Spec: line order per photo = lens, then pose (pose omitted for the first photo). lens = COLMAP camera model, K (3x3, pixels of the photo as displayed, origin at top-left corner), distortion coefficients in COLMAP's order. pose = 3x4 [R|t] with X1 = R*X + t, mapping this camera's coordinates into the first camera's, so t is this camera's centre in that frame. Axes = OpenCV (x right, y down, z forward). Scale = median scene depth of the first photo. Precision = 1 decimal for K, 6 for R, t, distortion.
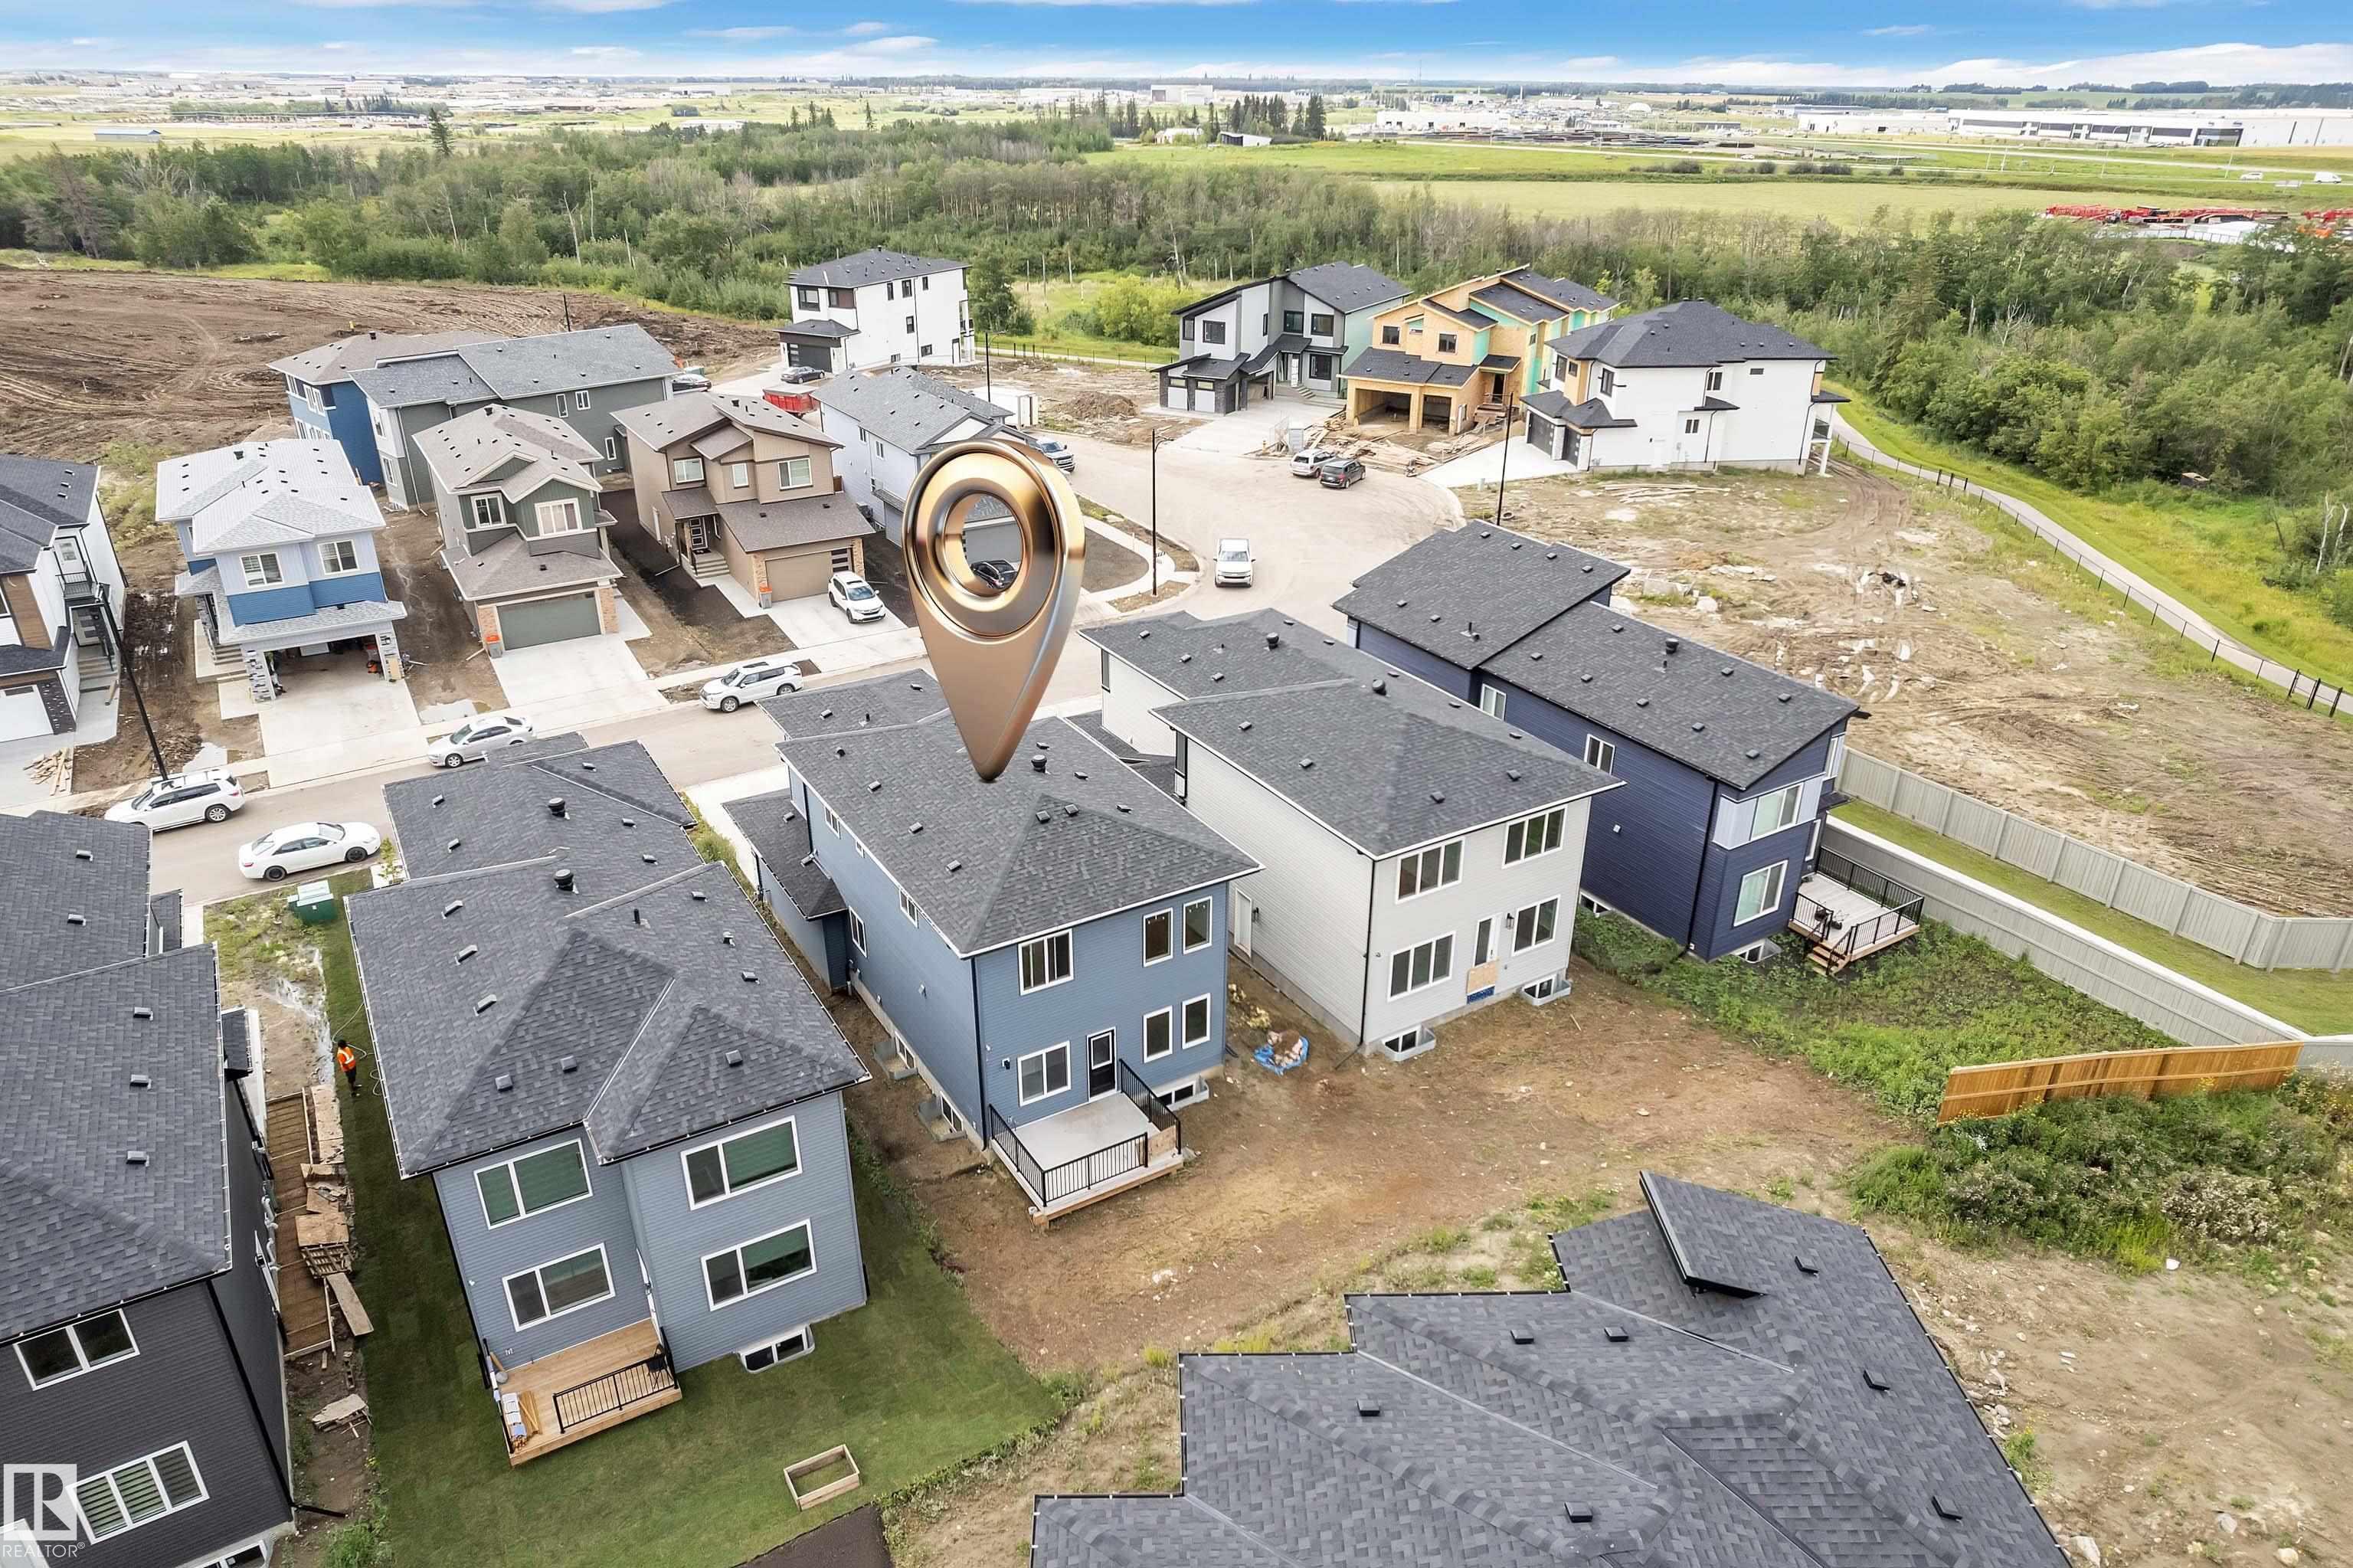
lens RADIAL K [[1508.7, 0, 1180.6], [0, 1508.7, 776.1], [0, 0, 1]] dist [-0.085695, 0.076154]
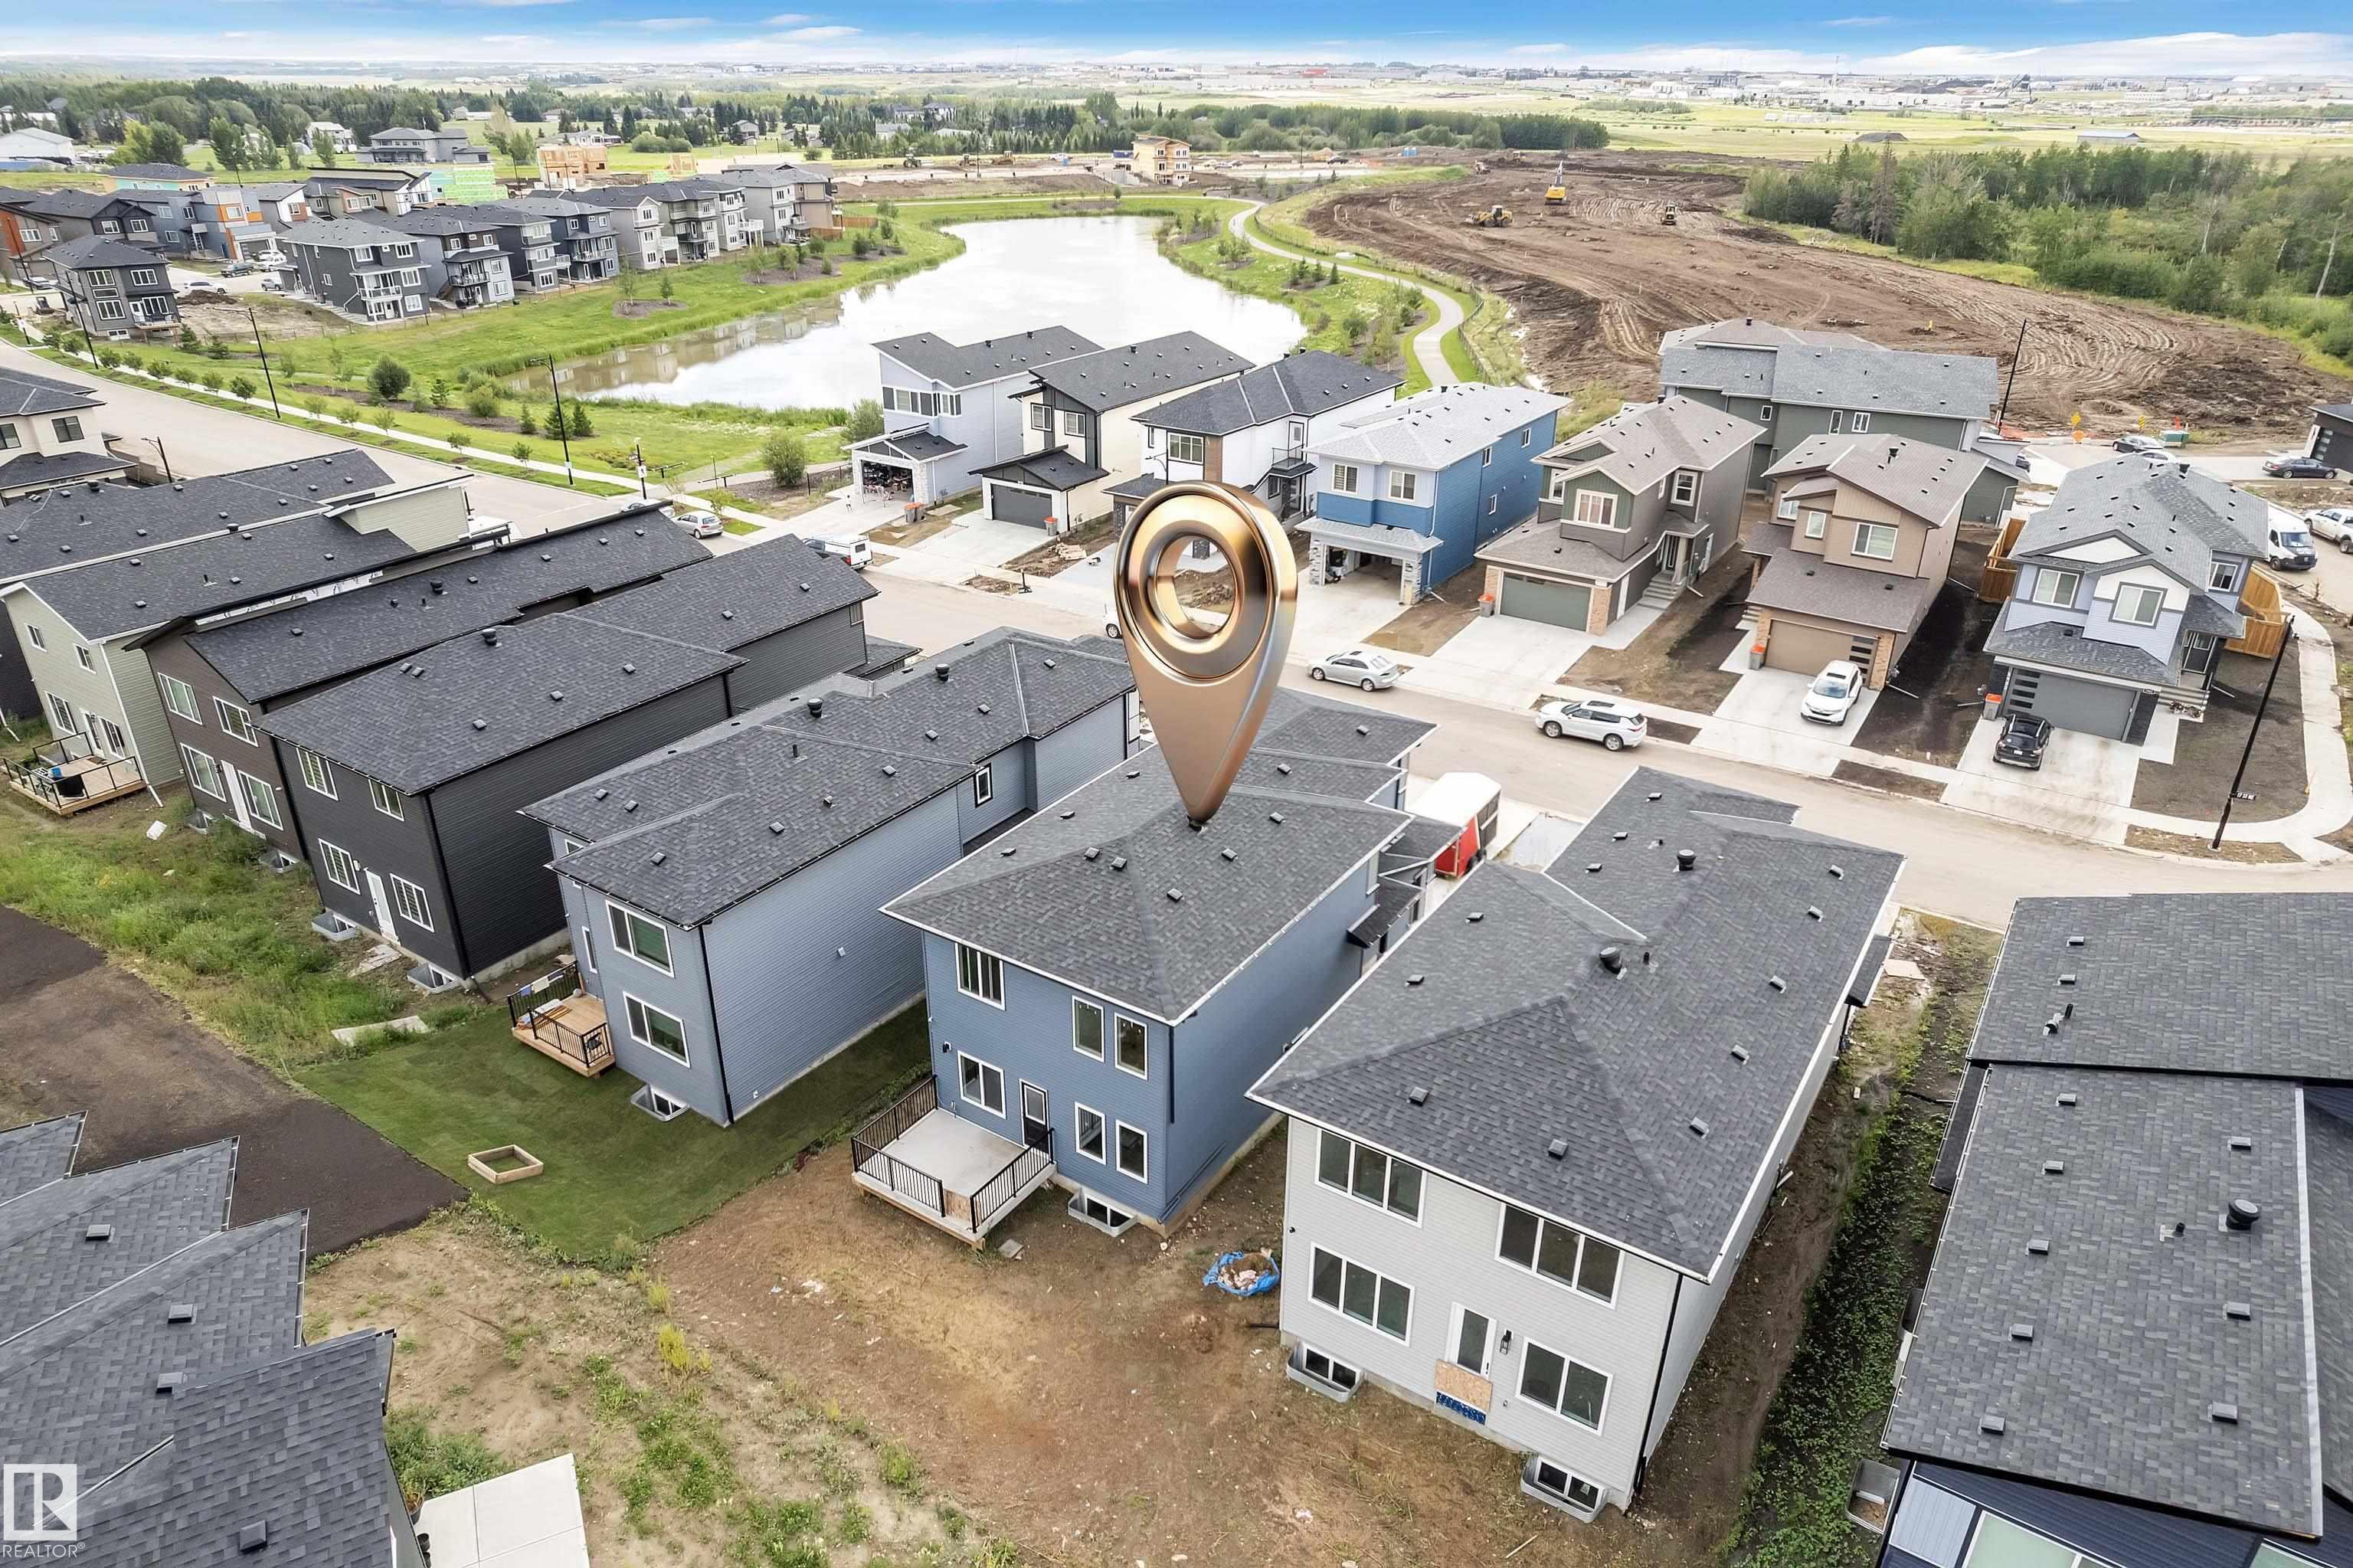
lens RADIAL K [[1508.7, 0, 1180.6], [0, 1508.7, 776.1], [0, 0, 1]] dist [-0.085695, 0.076154]
pose [[0.420018, 0.386012, -0.821328, 0.383963], [-0.387918, 0.894547, 0.222047, -0.138212], [0.820430, 0.225344, 0.525467, 0.307710]]
